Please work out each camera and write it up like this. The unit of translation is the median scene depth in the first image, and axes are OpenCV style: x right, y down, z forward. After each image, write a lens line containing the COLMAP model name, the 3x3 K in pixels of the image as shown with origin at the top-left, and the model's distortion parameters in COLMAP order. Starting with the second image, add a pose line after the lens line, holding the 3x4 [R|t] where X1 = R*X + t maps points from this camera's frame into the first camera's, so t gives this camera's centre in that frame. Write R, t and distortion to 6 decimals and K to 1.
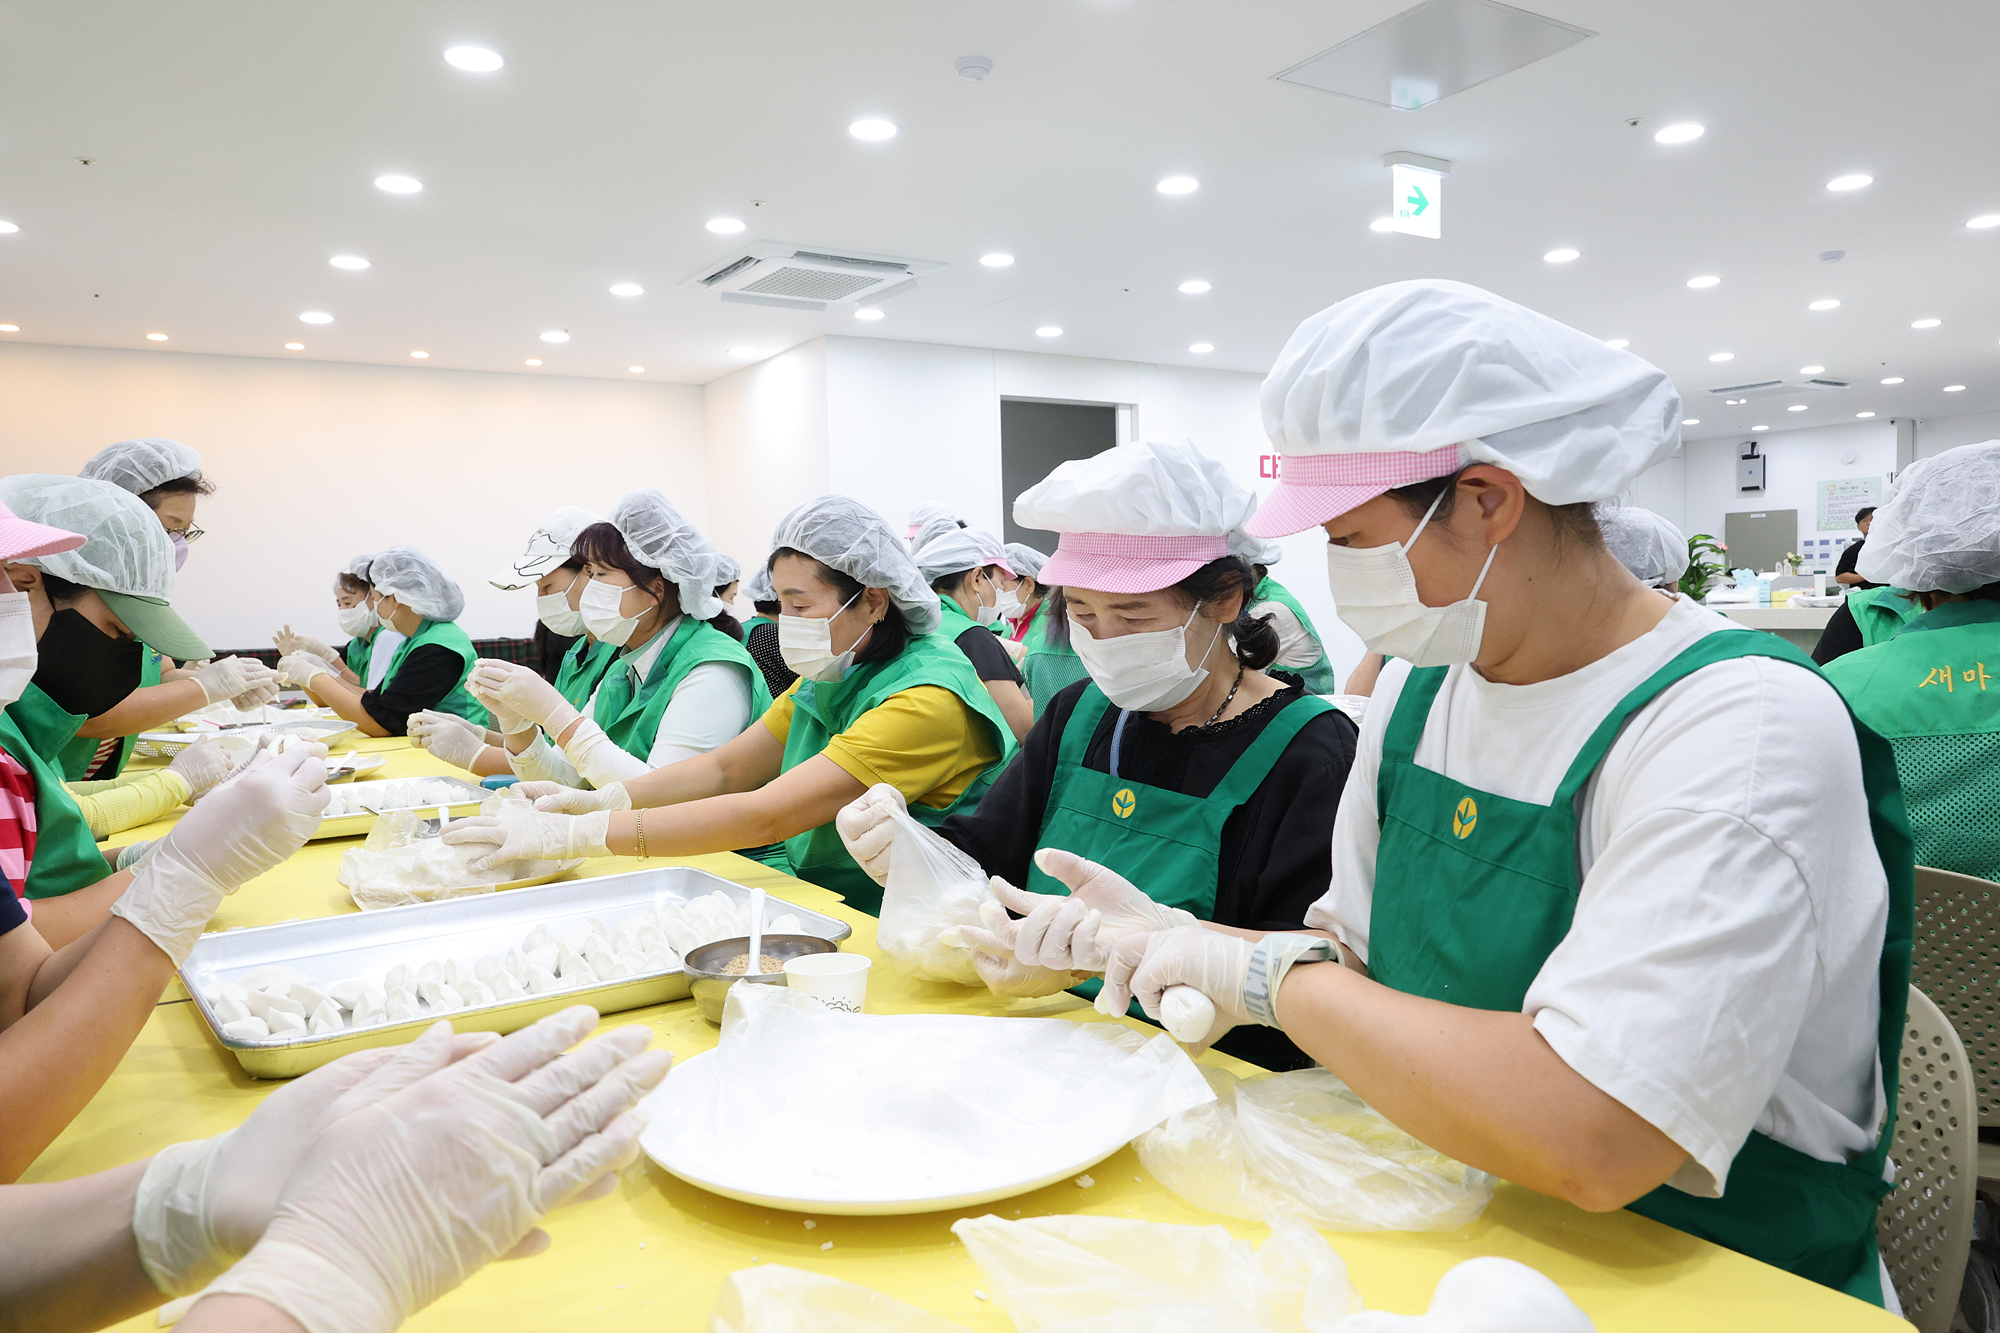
lens RADIAL K [[1317.8, 0, 1000.0], [0, 1317.8, 666.5], [0, 0, 1]] dist [0.064732, -0.000042]
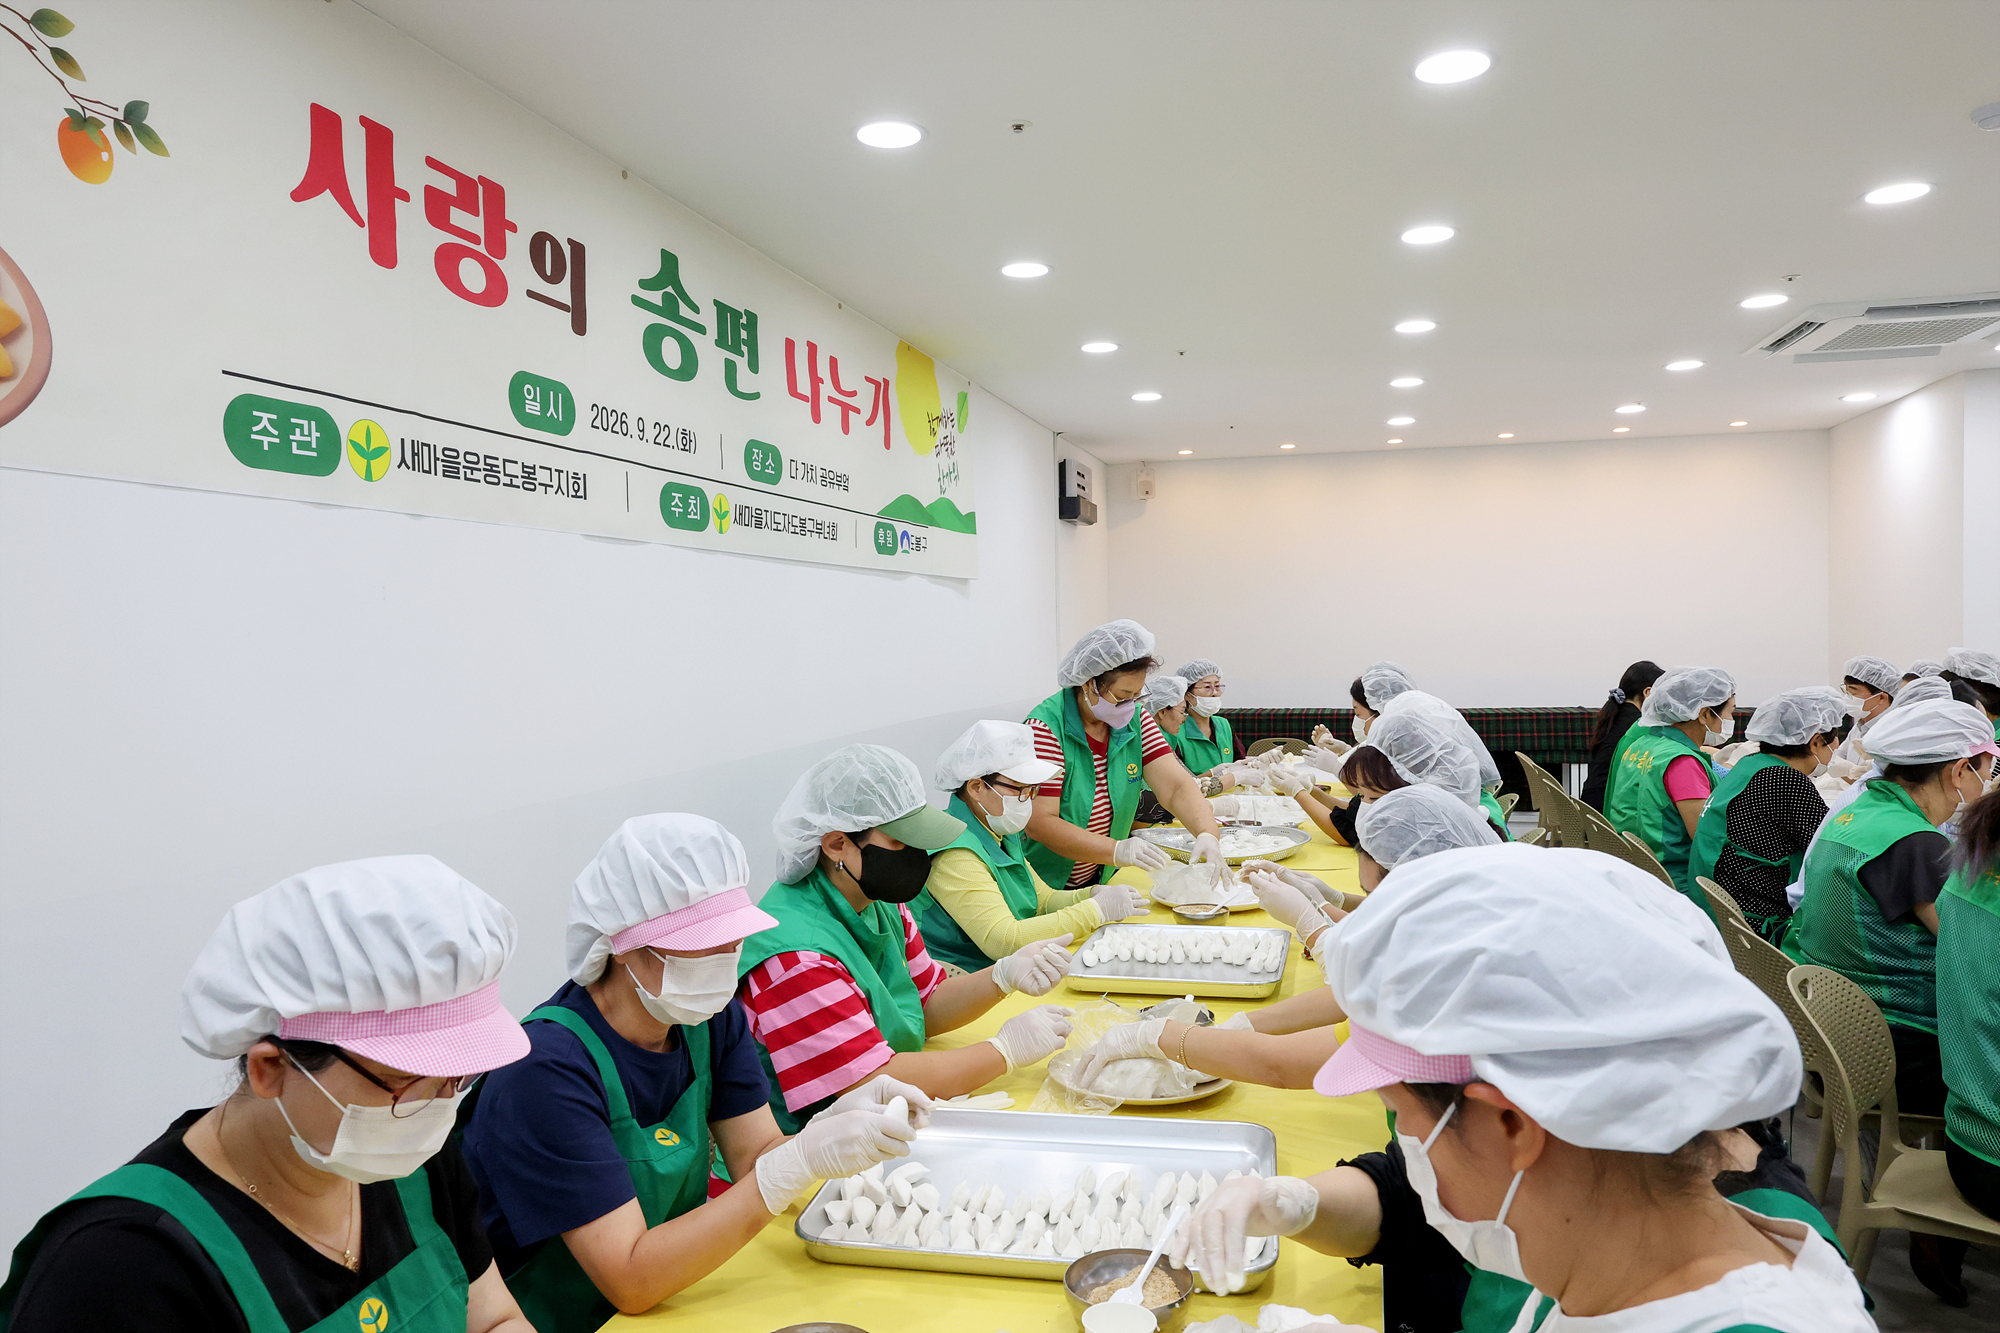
lens RADIAL K [[1399.5, 0, 1000.0], [0, 1399.5, 666.5], [0, 0, 1]] dist [-0.002488, 0.001455]
pose [[0.674961, 0.040399, -0.736747, 0.805111], [-0.050815, 0.998674, 0.008207, -0.413955], [0.736102, 0.031898, 0.676119, 0.093528]]
